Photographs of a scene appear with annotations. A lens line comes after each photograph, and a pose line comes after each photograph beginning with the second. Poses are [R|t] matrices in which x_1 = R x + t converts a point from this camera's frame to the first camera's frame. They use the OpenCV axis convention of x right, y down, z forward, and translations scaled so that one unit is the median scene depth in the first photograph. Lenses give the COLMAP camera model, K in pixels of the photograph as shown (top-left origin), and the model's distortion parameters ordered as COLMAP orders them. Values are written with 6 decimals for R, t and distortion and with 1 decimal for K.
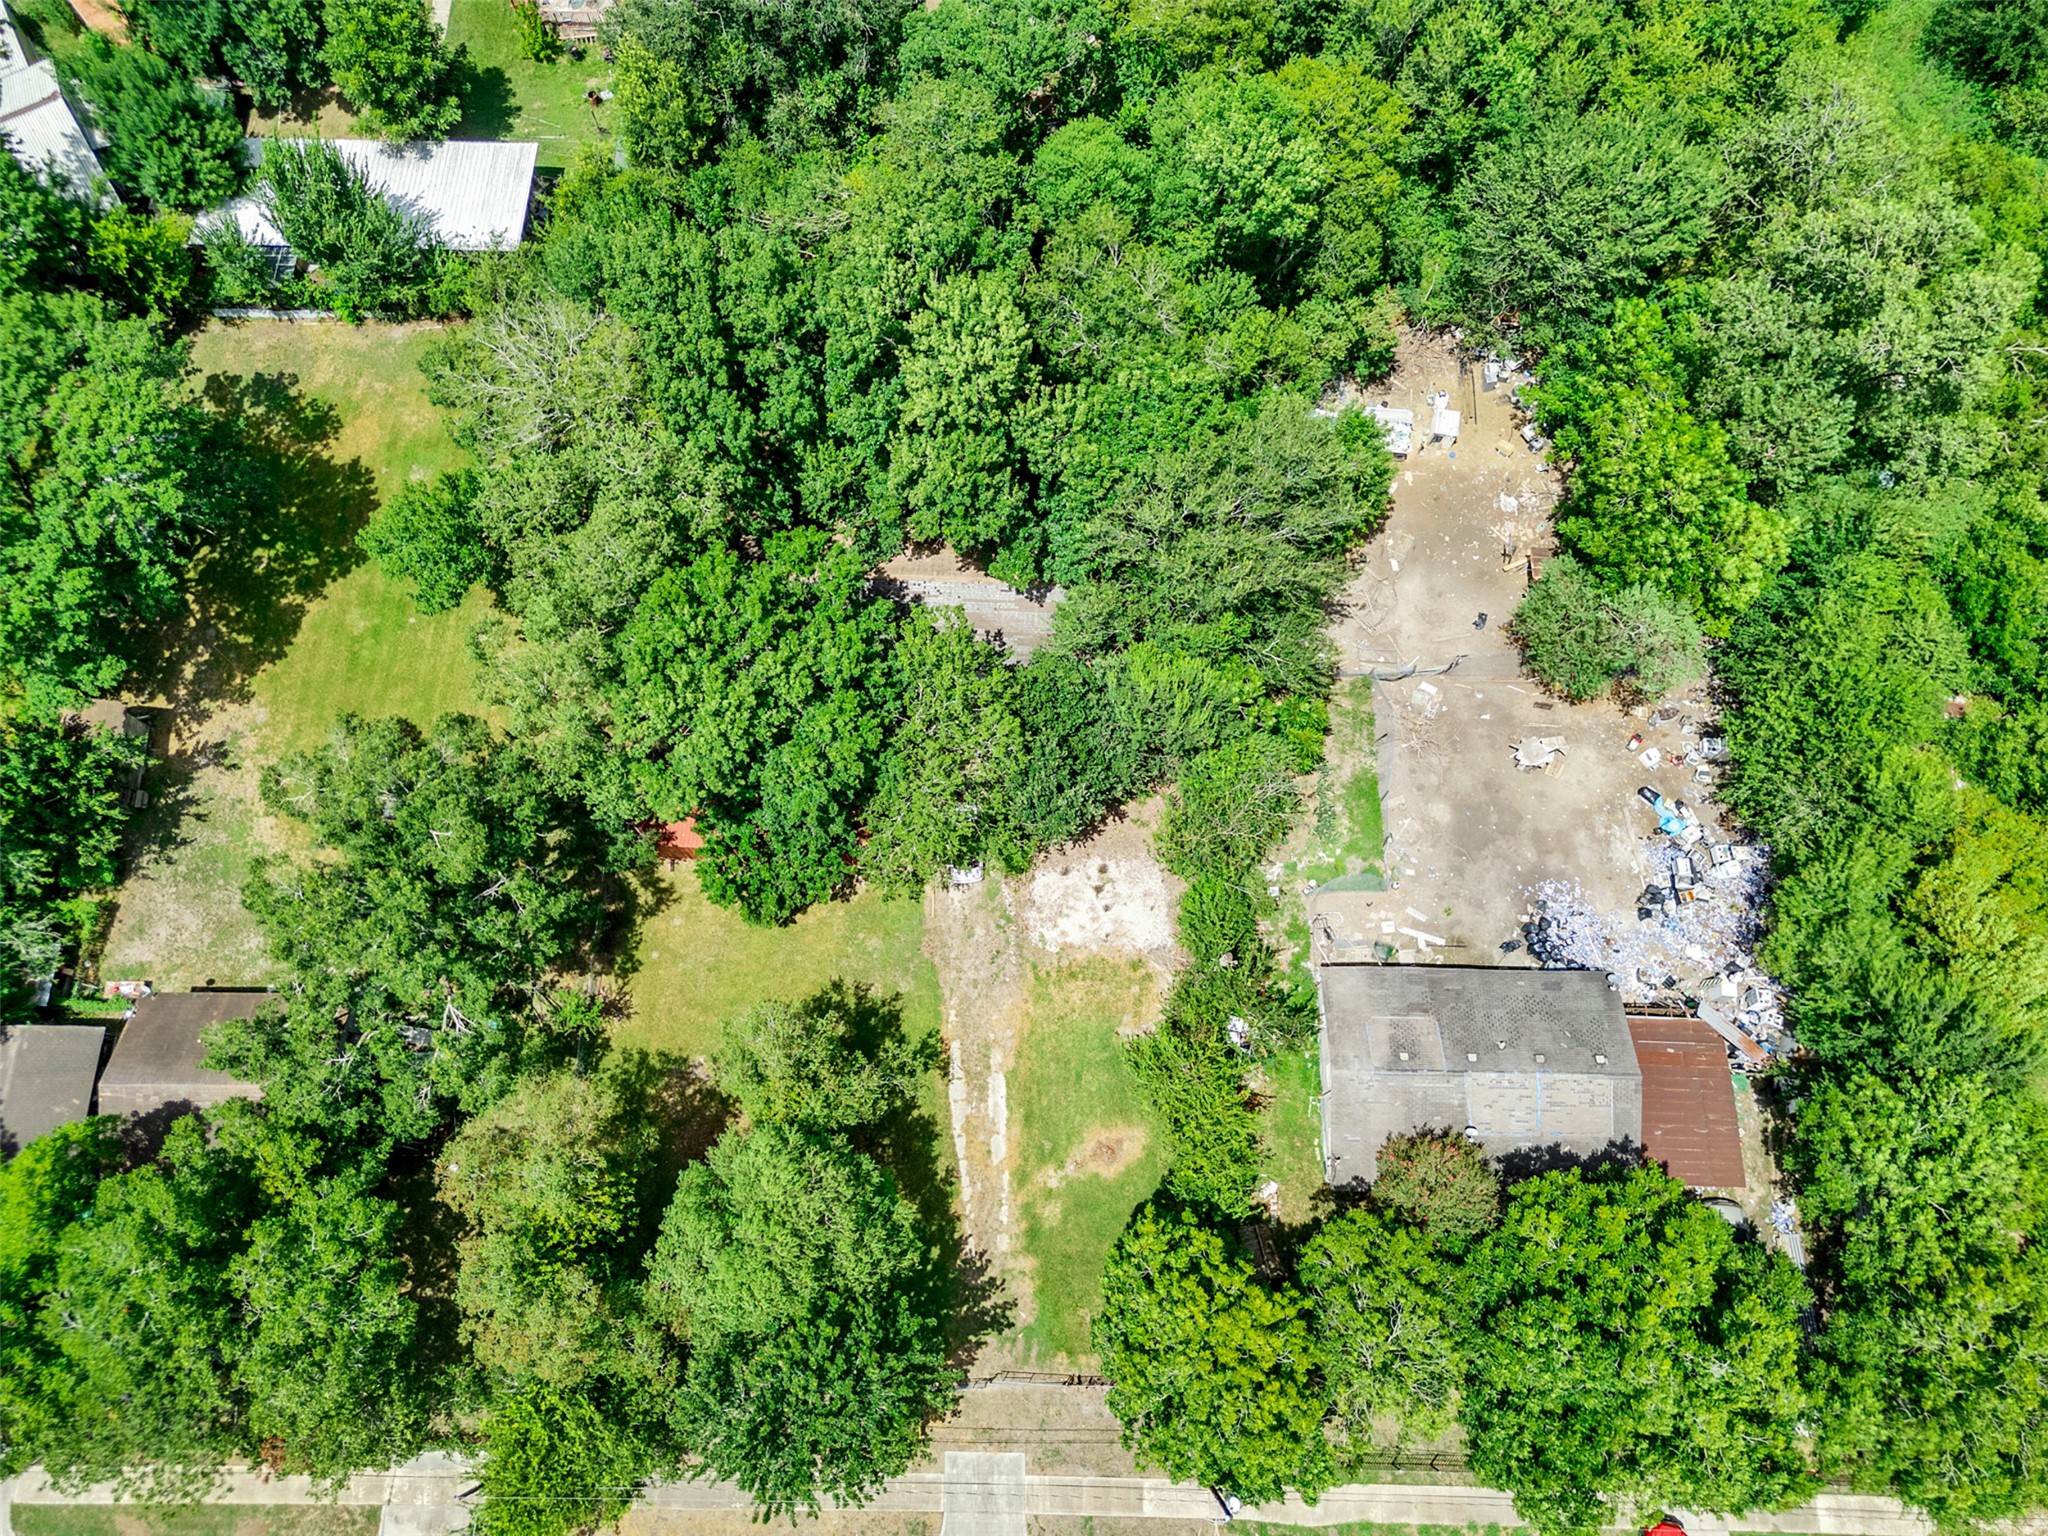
lens RADIAL K [[1431.0, 0, 1024.0], [0, 1431.0, 768.0], [0, 0, 1]] dist [0.051738, -0.075586]
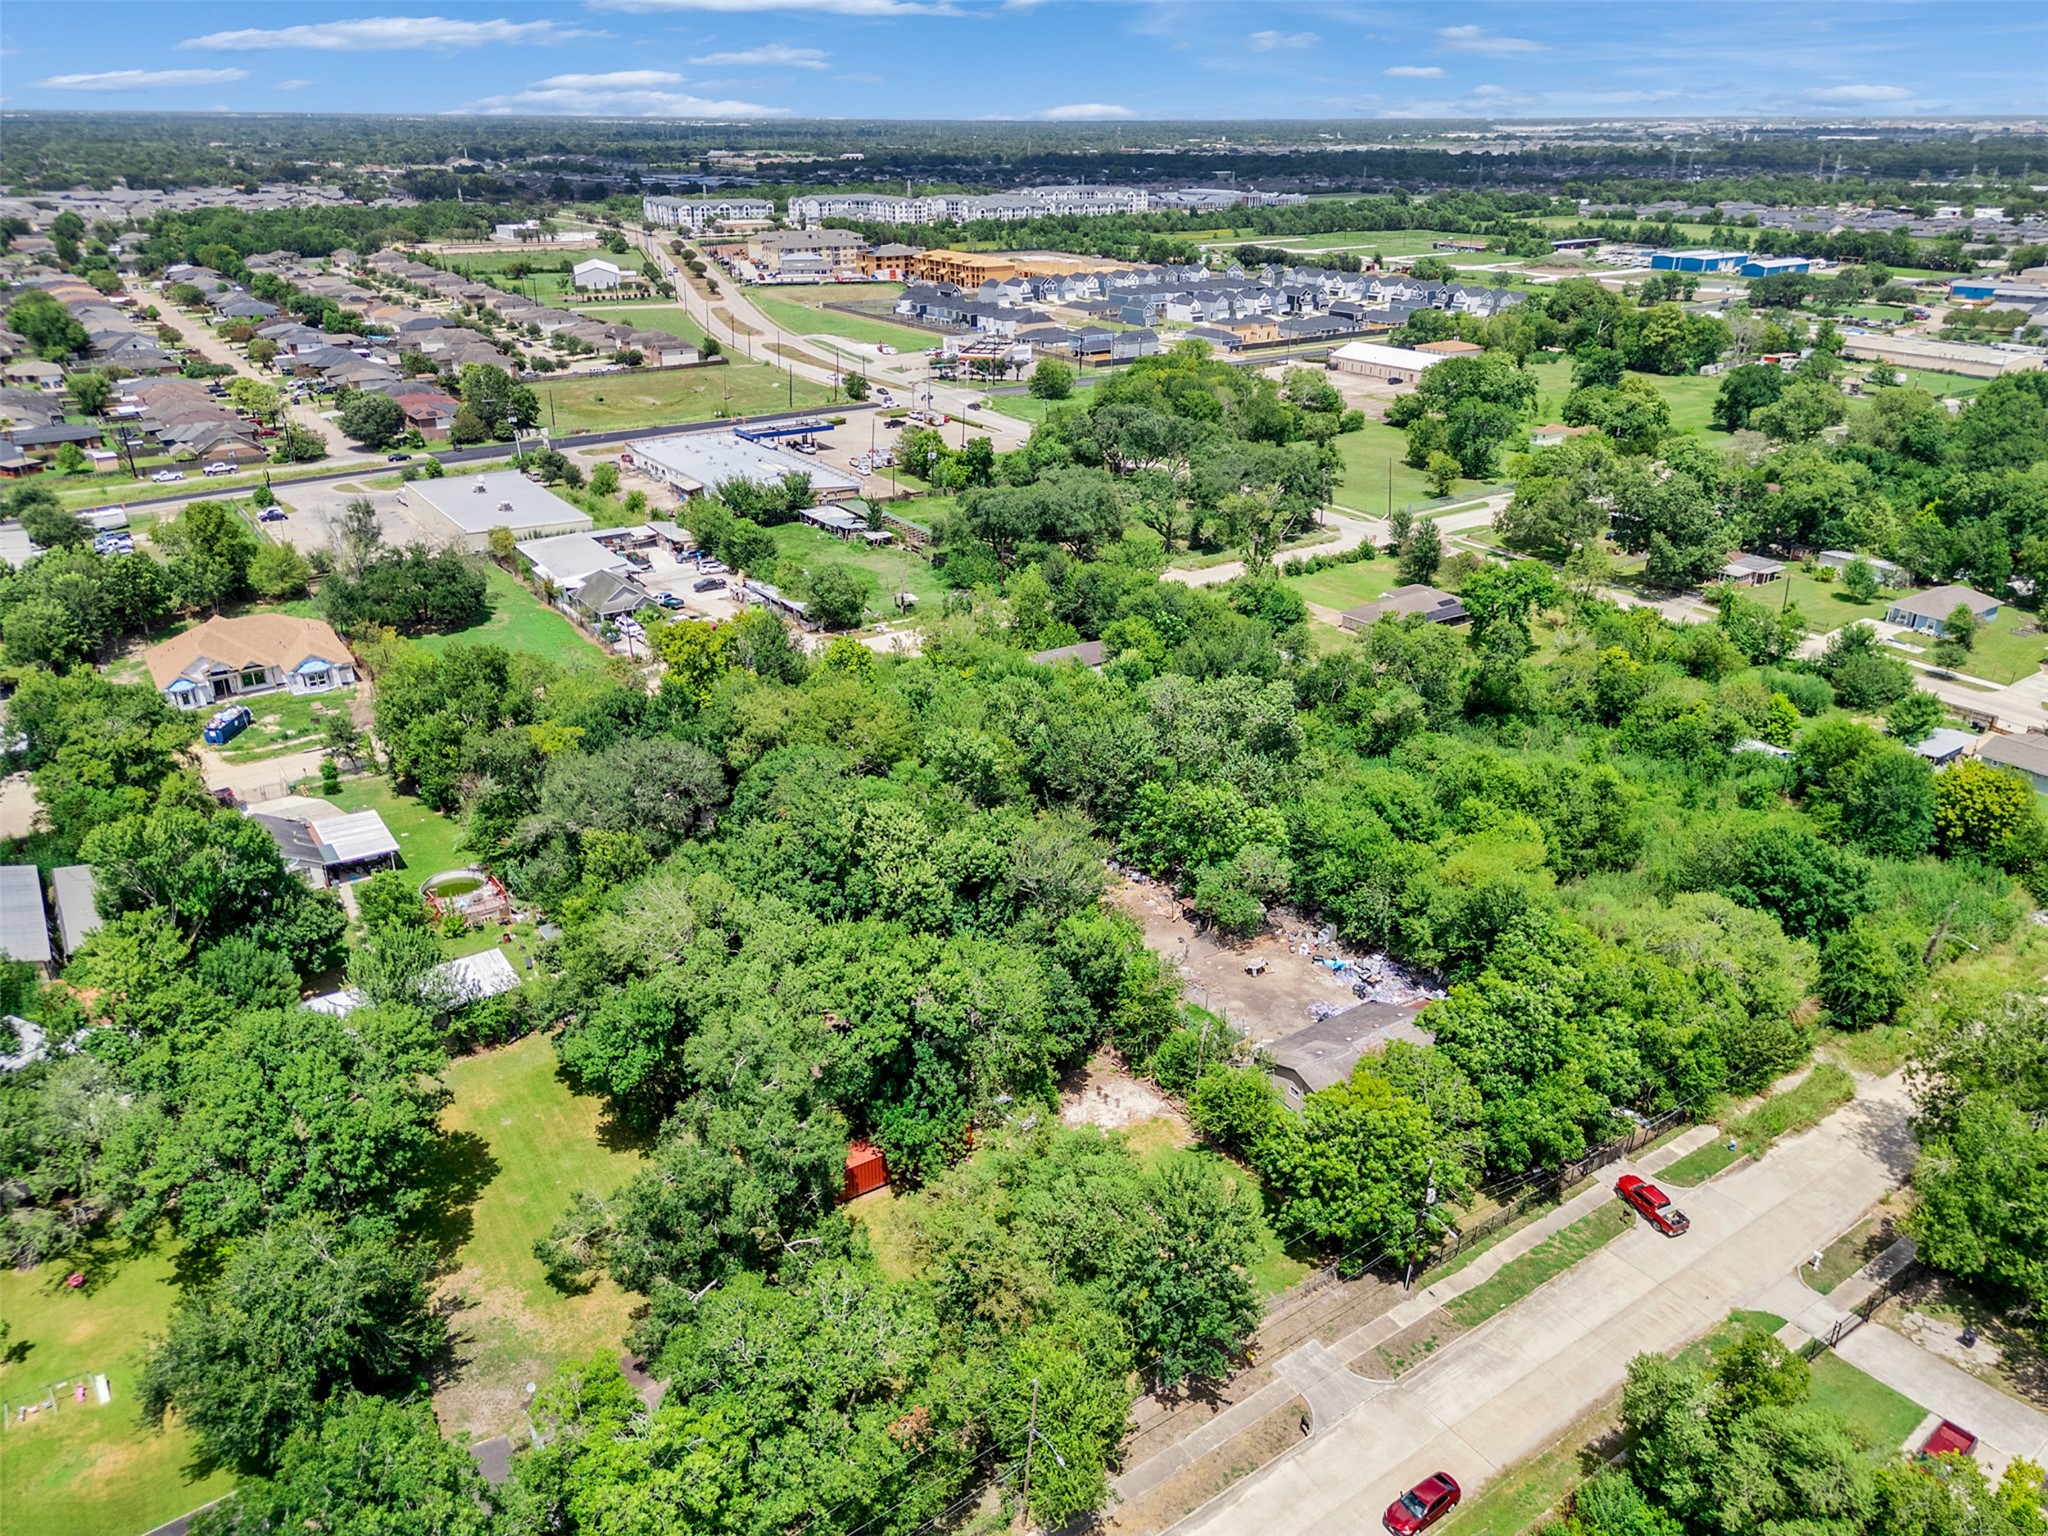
lens RADIAL K [[1431.0, 0, 1024.0], [0, 1431.0, 768.0], [0, 0, 1]] dist [0.051738, -0.075586]
pose [[0.817638, -0.216884, 0.533320, -0.740918], [0.535967, 0.625031, -0.567517, 0.673695], [-0.210256, 0.749866, 0.627291, -0.205901]]
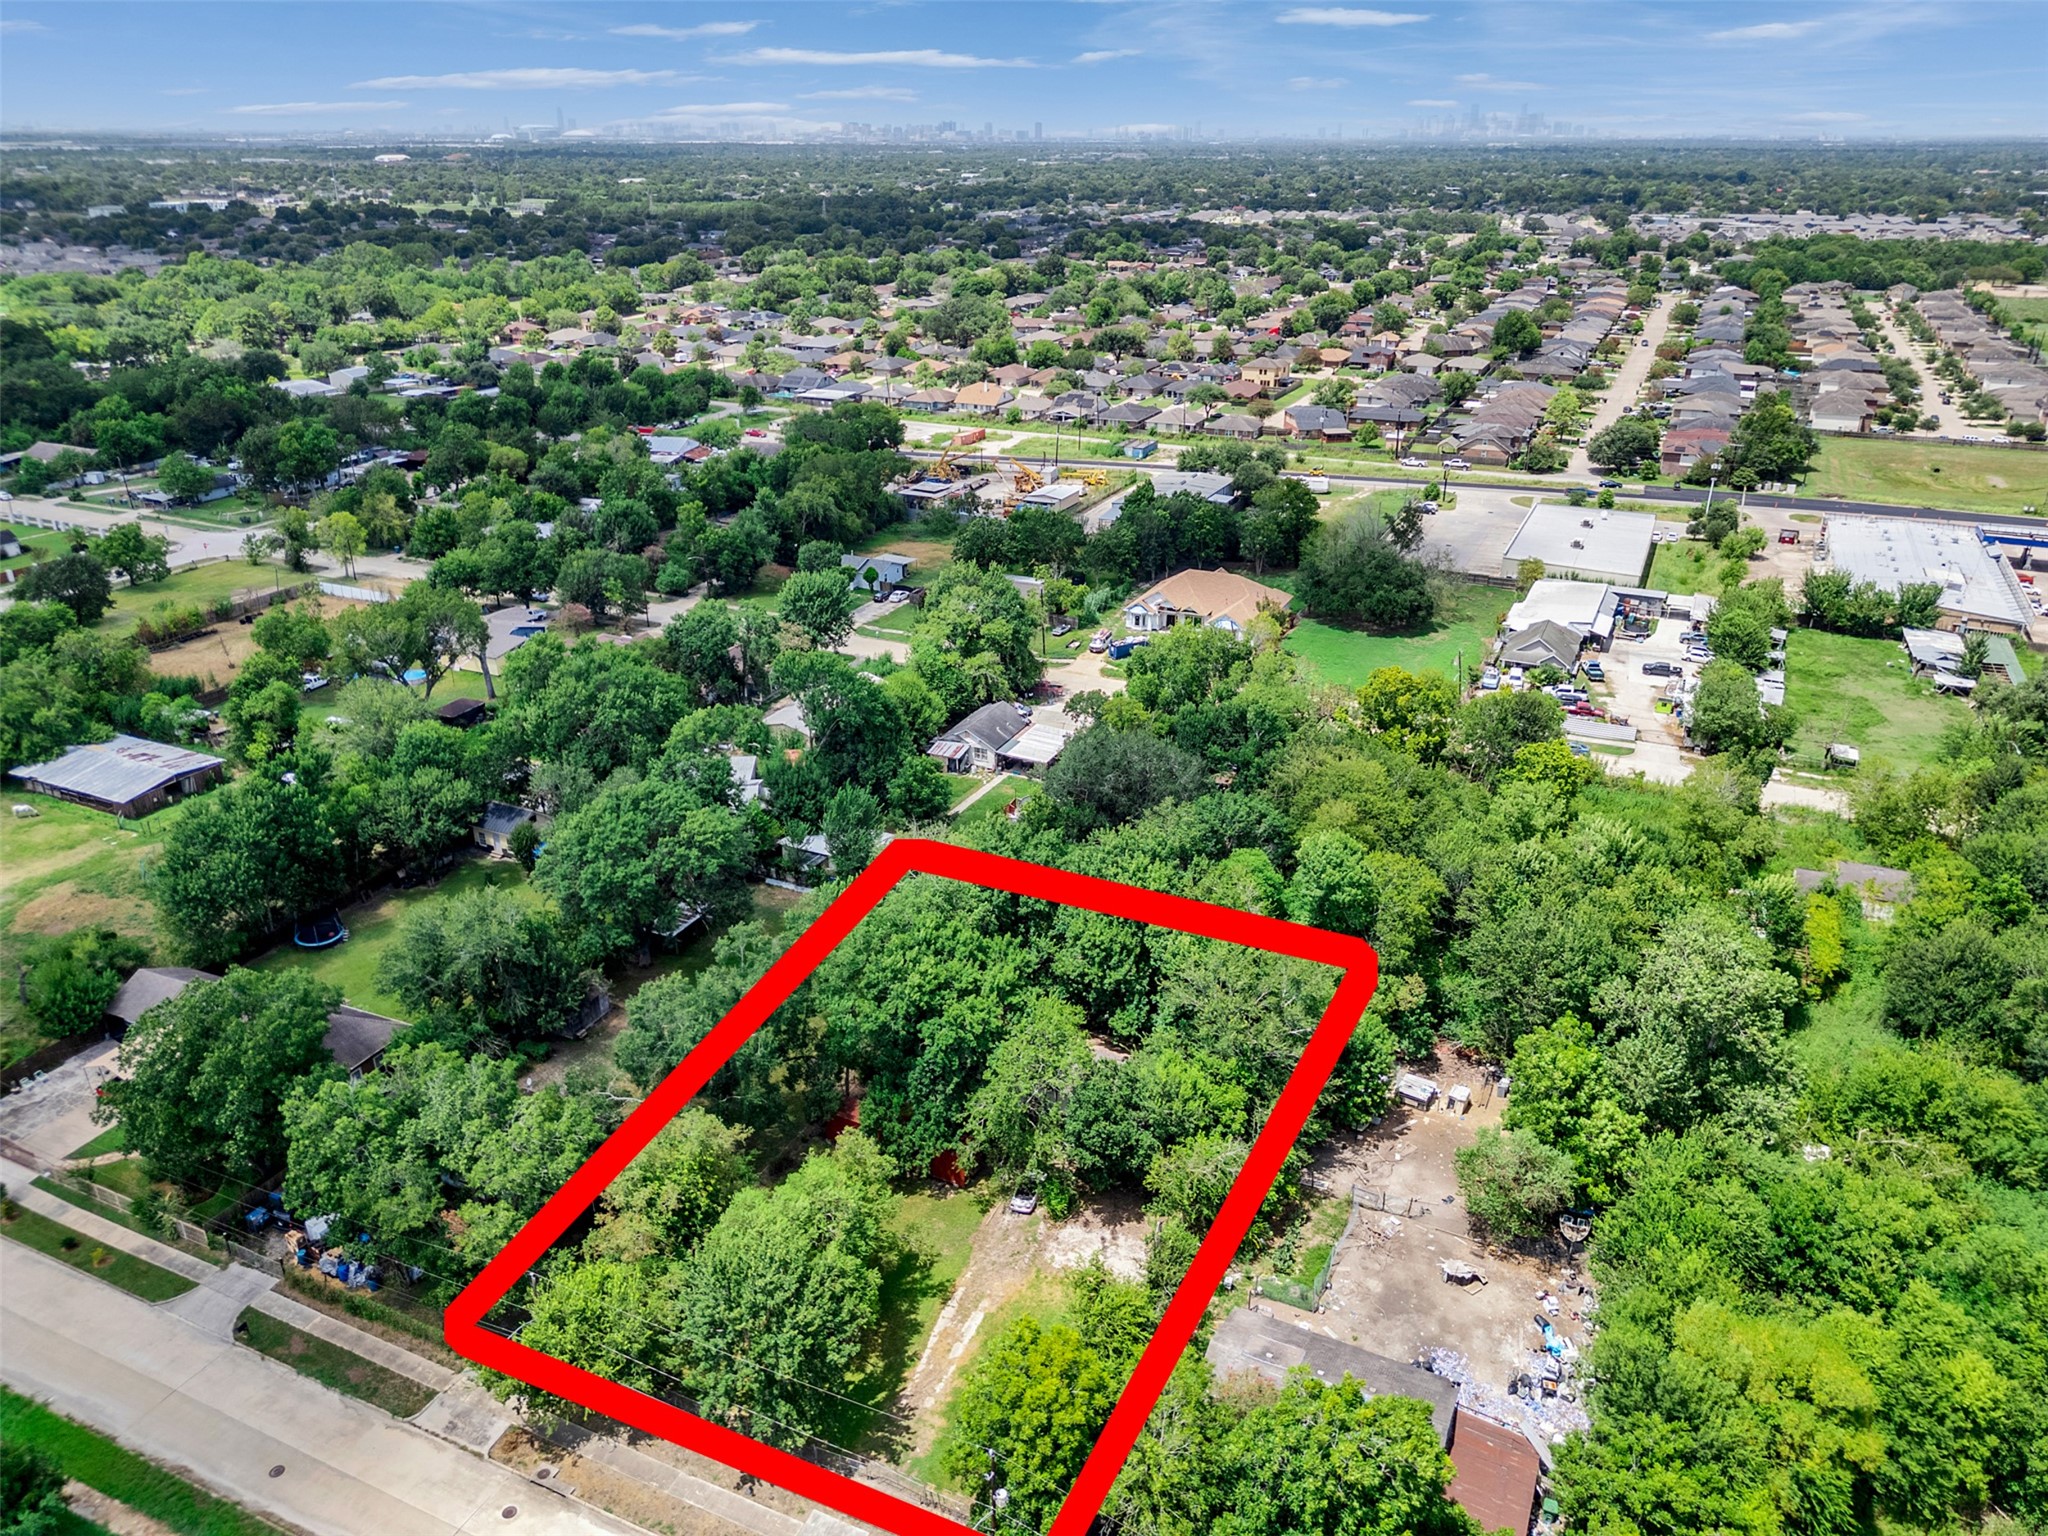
lens RADIAL K [[1431.0, 0, 1024.0], [0, 1431.0, 768.0], [0, 0, 1]] dist [0.051738, -0.075586]
pose [[0.914205, 0.181649, -0.362260, 0.388808], [-0.388420, 0.647712, -0.655438, 0.703854], [0.115580, 0.739914, 0.662698, -0.240762]]
